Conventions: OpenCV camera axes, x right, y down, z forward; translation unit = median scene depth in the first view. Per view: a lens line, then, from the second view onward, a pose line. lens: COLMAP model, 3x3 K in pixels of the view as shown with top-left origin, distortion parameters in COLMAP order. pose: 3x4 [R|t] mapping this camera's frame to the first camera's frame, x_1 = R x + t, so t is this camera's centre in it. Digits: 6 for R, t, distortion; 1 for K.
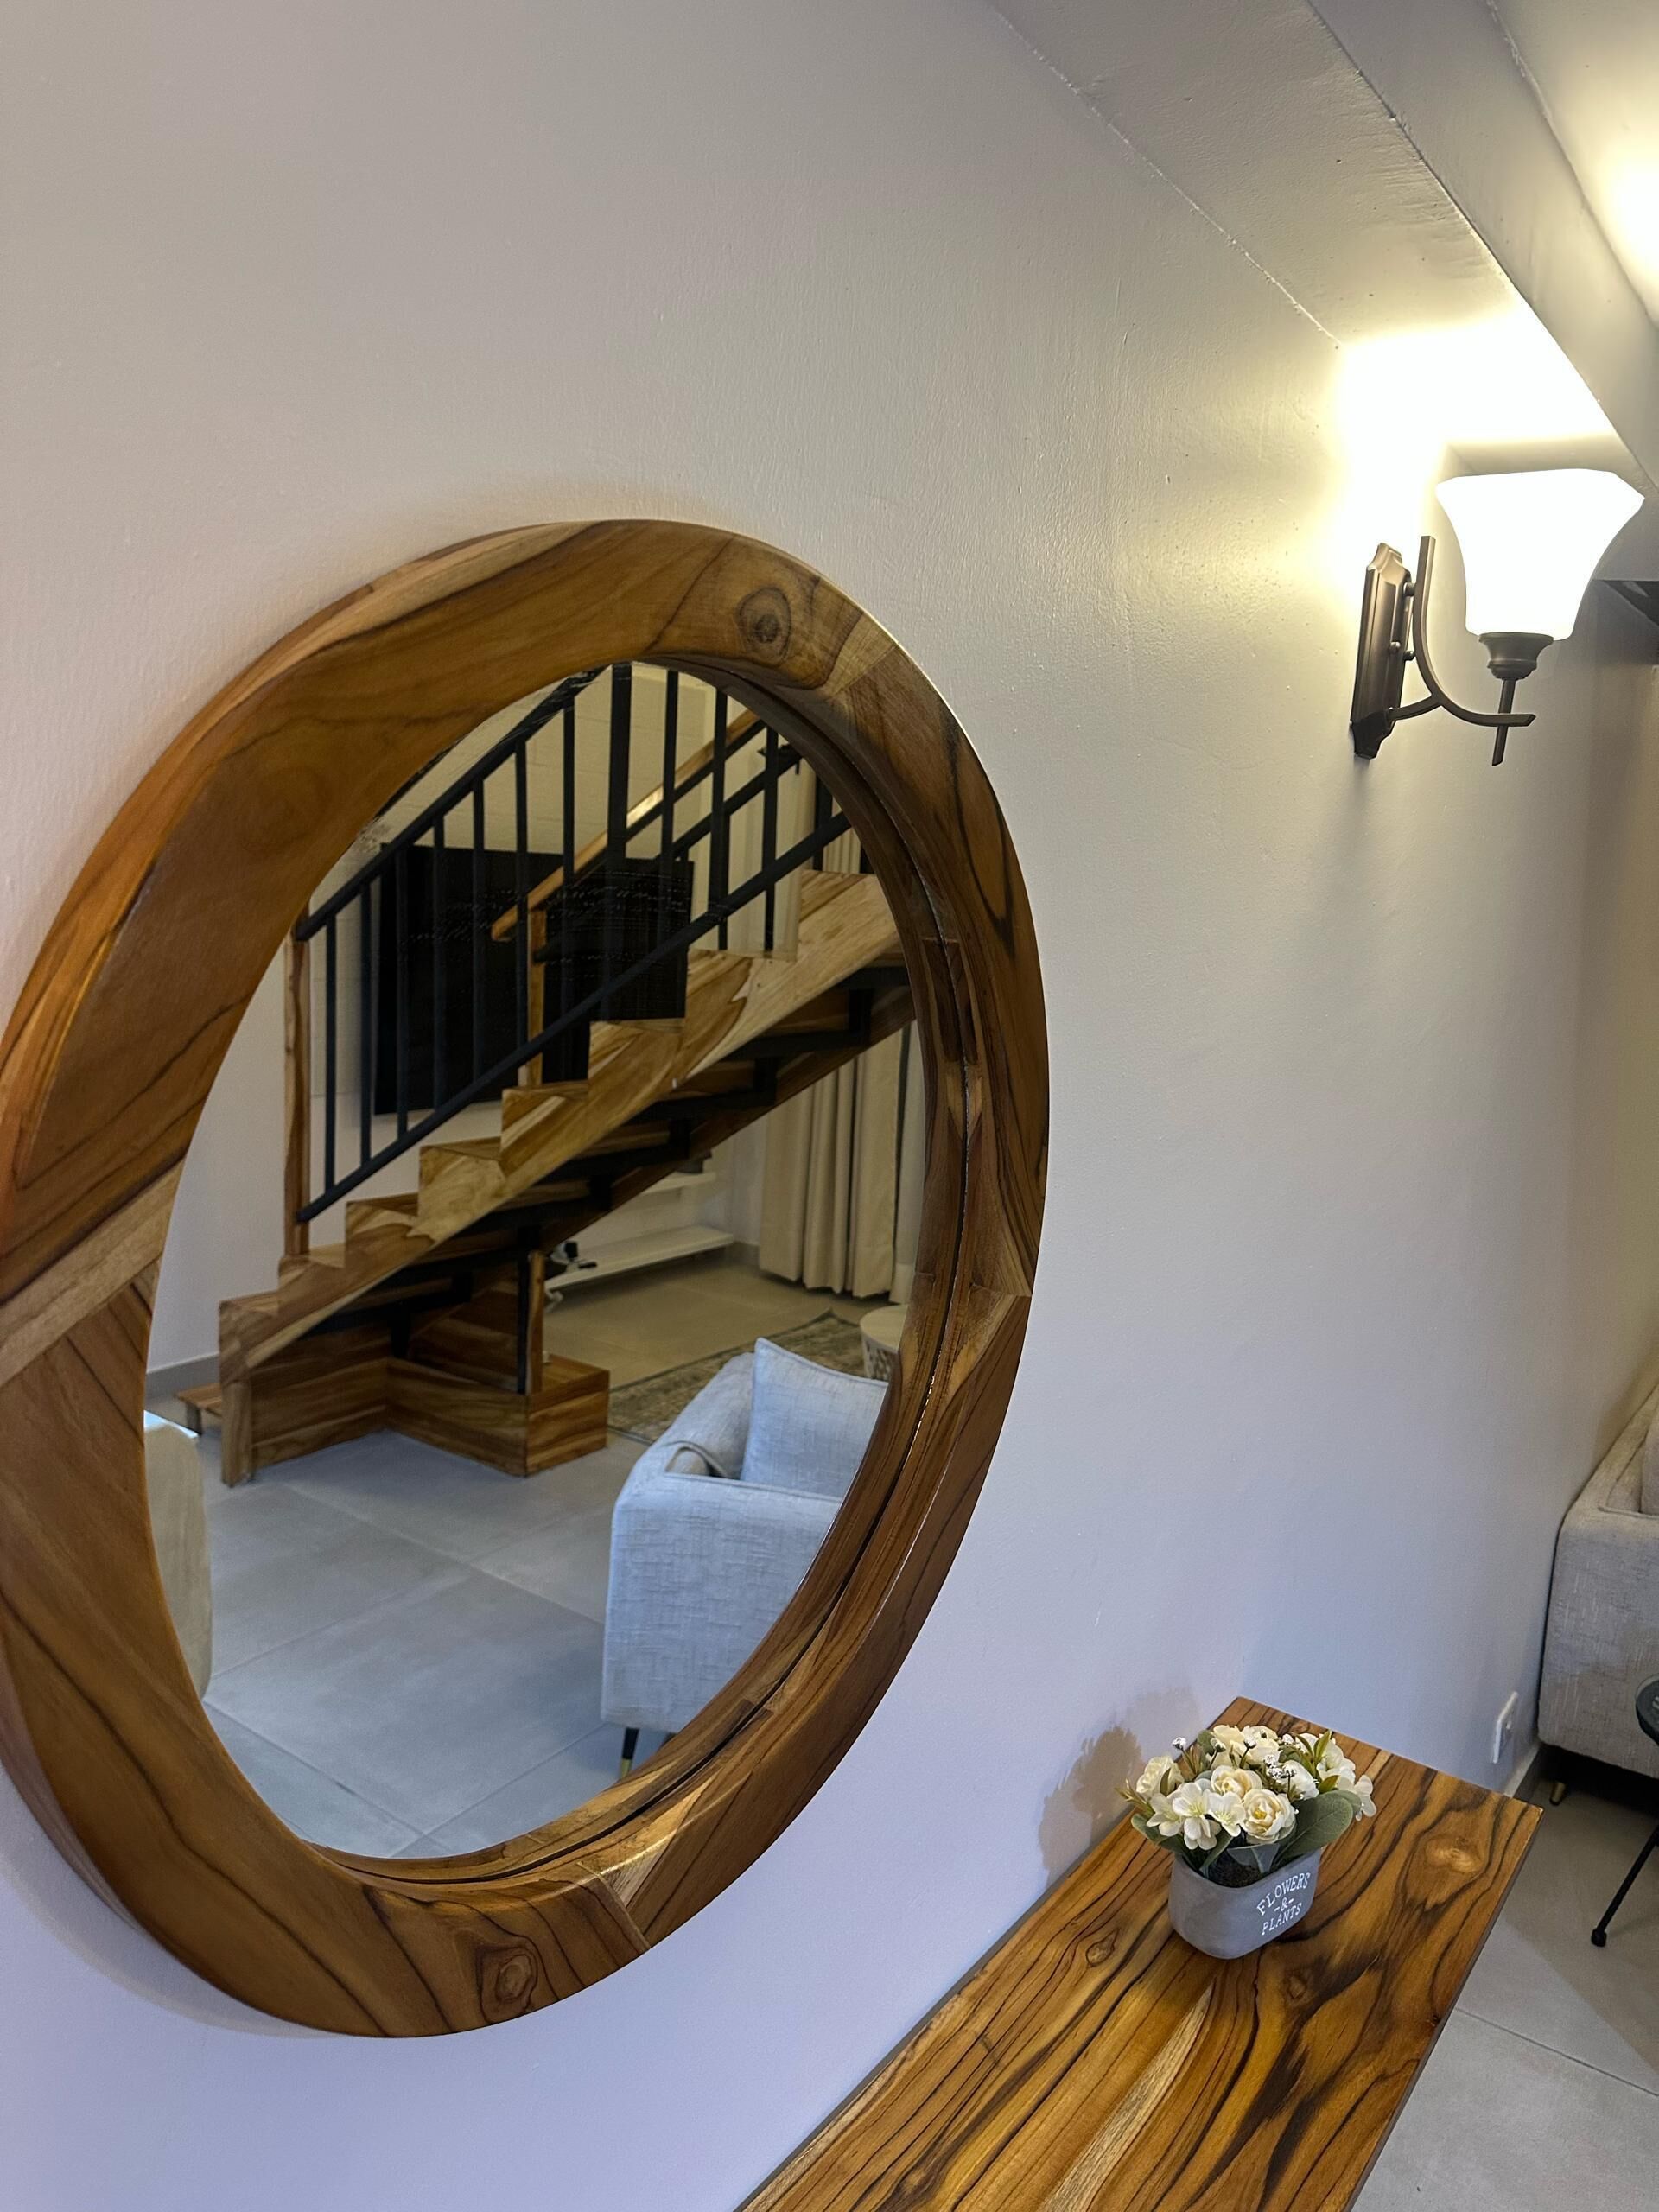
lens RADIAL K [[1584.8, 0, 859.0], [0, 1584.8, 1100.9], [0, 0, 1]] dist [0.030045, -0.001961]
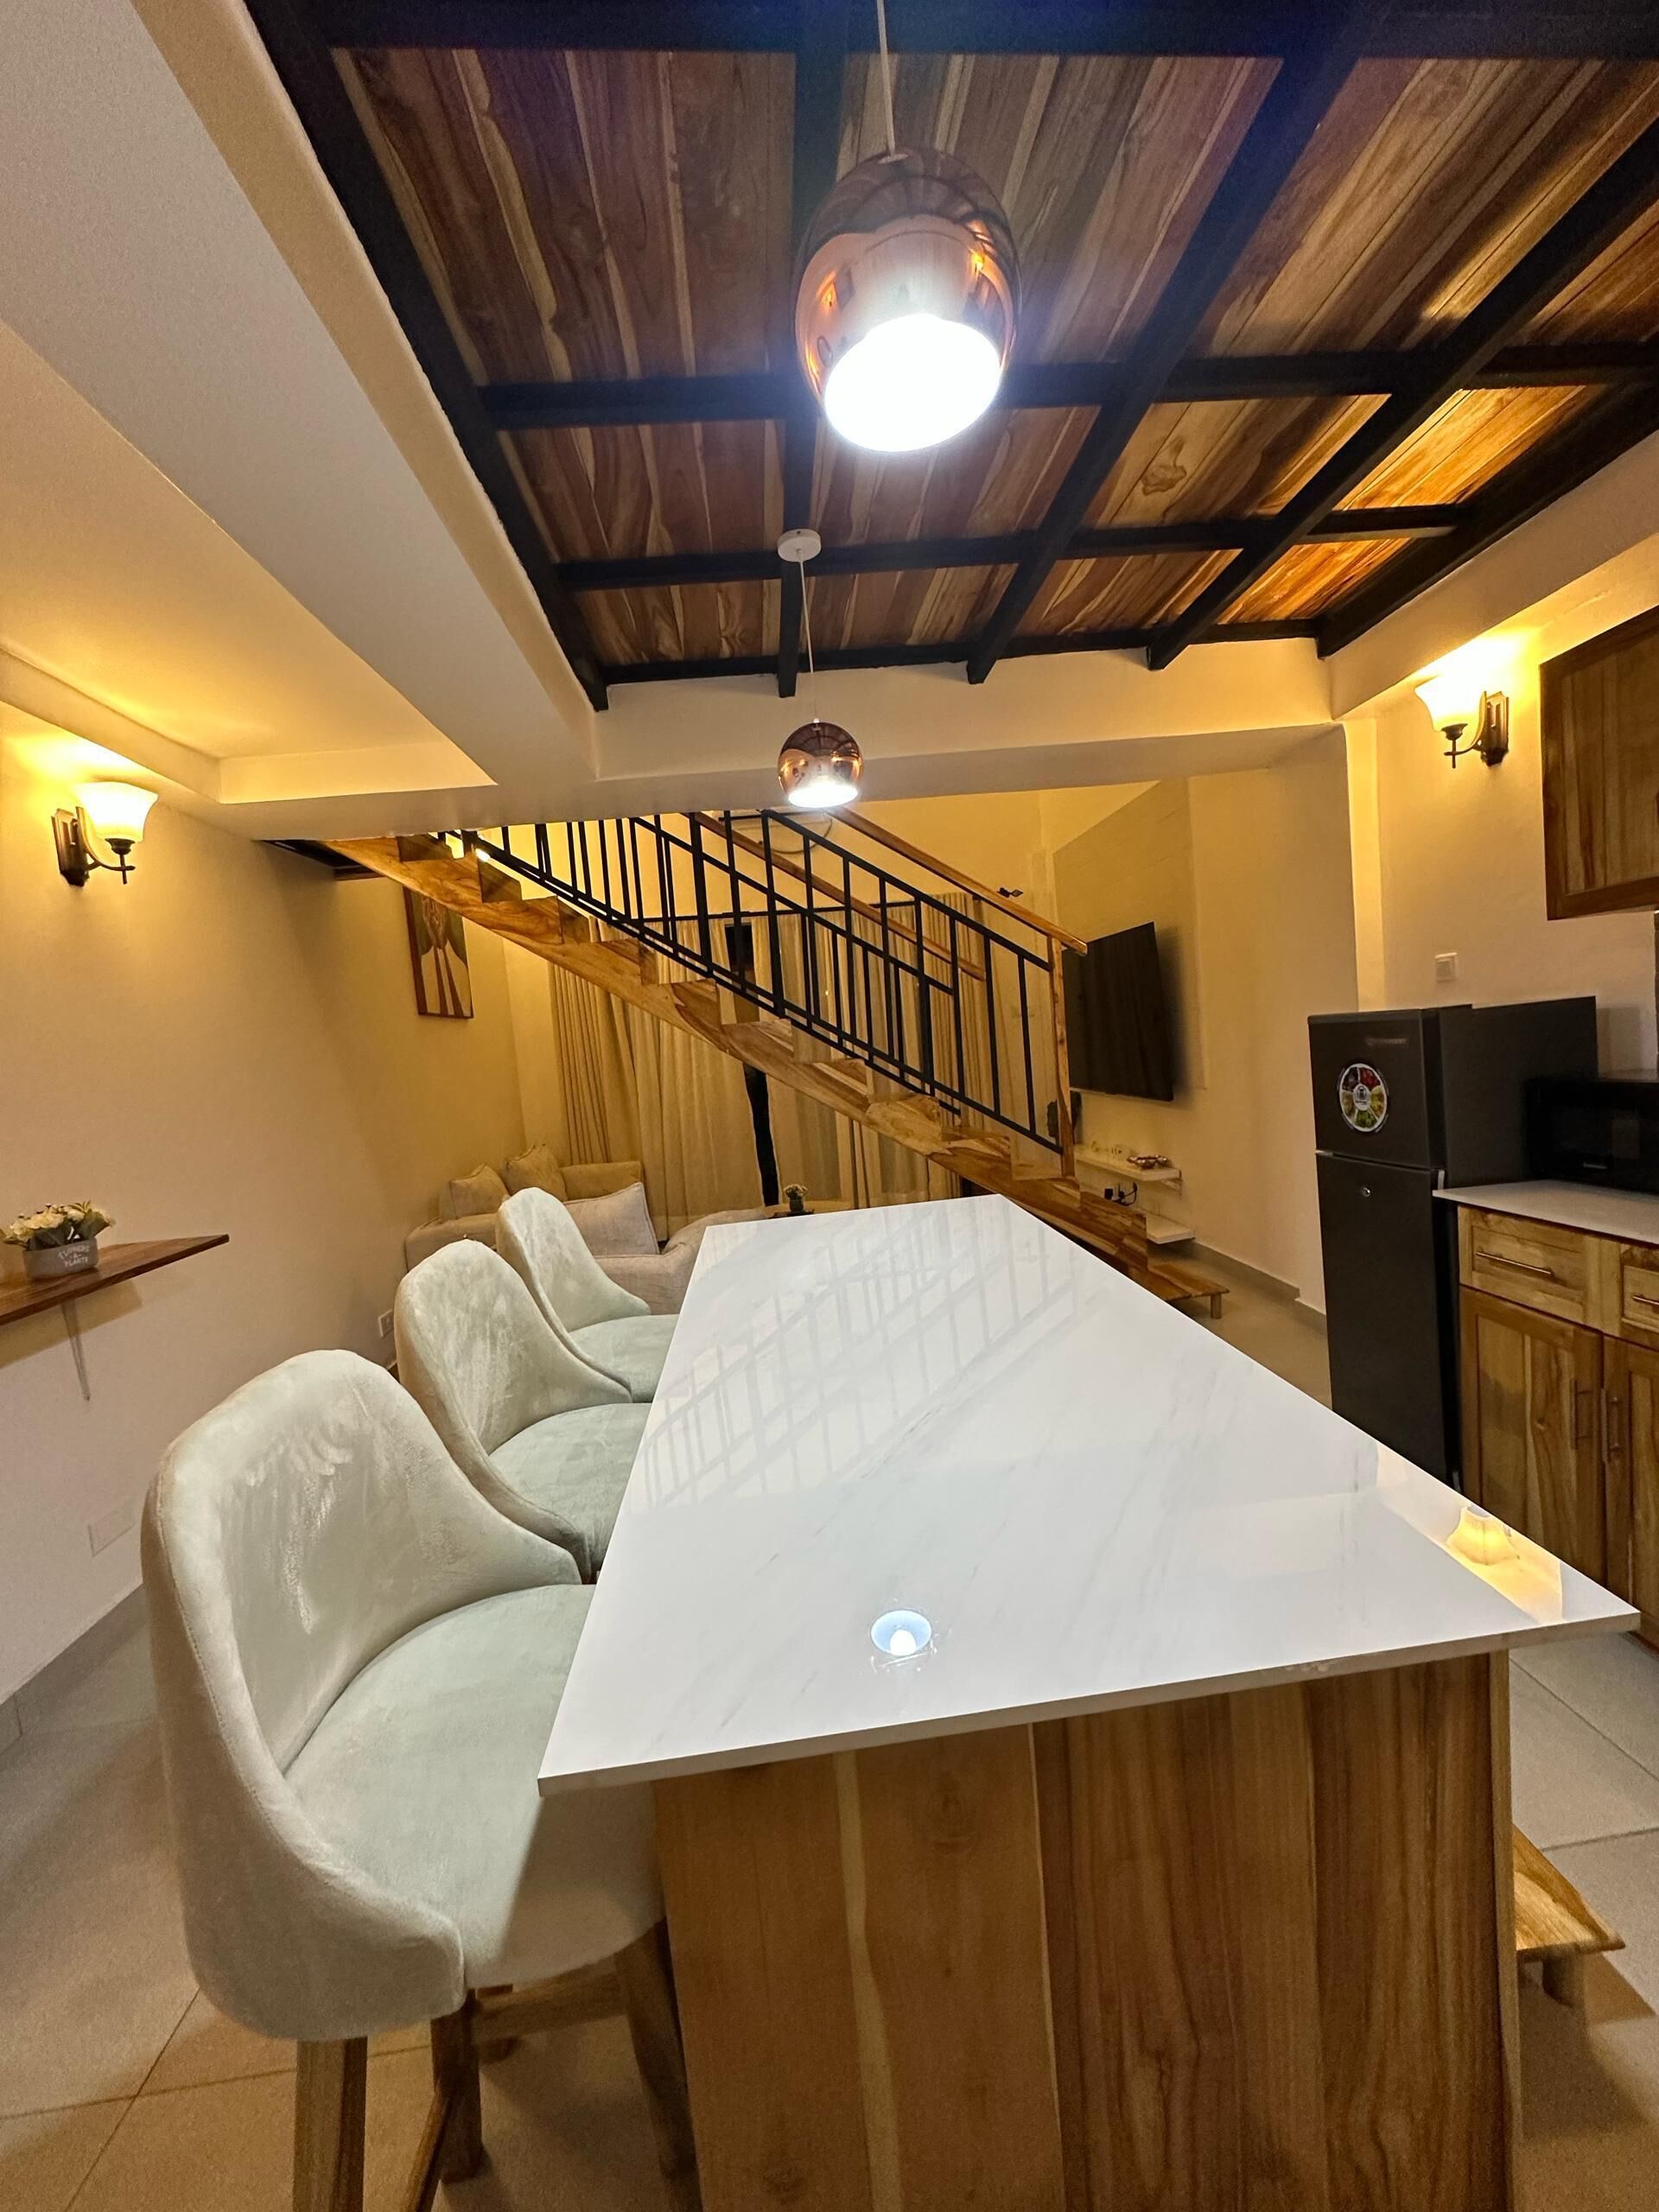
lens RADIAL K [[887.3, 0, 834.1], [0, 887.3, 1104.1], [0, 0, 1]] dist [-0.002353, 0.000053]
pose [[0.760065, -0.184176, 0.623202, 0.338428], [0.233739, 0.972297, 0.002274, 0.518897], [-0.606356, 0.143938, 0.782058, -1.062282]]
